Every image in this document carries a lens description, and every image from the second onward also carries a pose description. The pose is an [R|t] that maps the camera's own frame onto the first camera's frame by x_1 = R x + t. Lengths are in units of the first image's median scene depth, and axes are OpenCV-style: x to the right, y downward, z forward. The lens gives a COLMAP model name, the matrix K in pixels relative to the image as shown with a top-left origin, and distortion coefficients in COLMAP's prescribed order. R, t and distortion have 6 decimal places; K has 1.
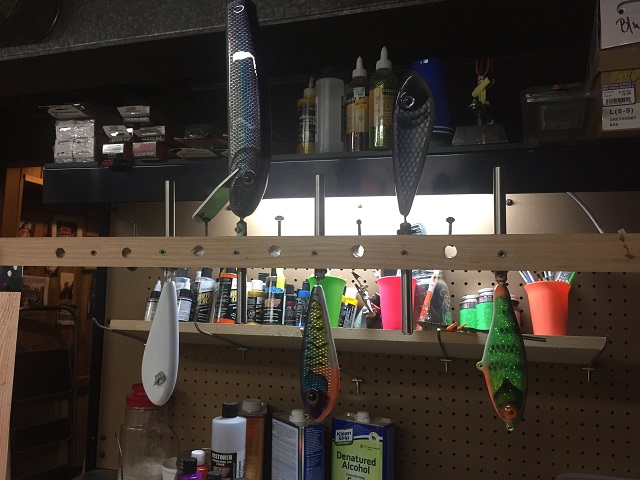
lens RADIAL K [[556.0, 0, 320.0], [0, 556.0, 240.0], [0, 0, 1]] dist [0.094557, -0.160708]
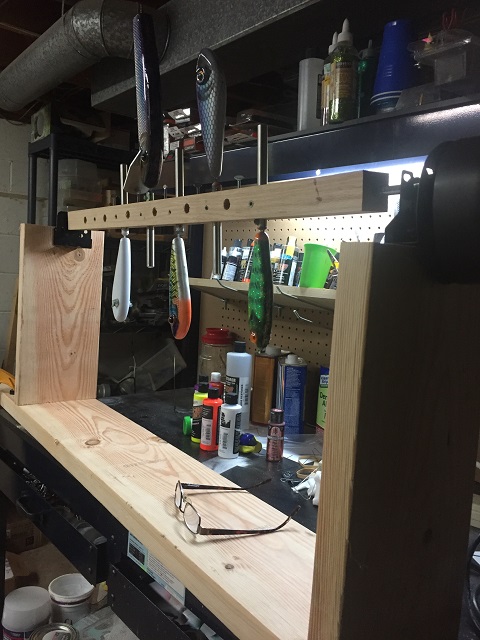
lens RADIAL K [[556.0, 0, 240.0], [0, 556.0, 320.0], [0, 0, 1]] dist [0.094557, -0.160708]
pose [[0.834197, 0.073657, -0.546526, 0.537879], [0.008788, 0.989138, 0.146724, 0.053526], [0.551397, -0.127199, 0.824489, -0.048797]]
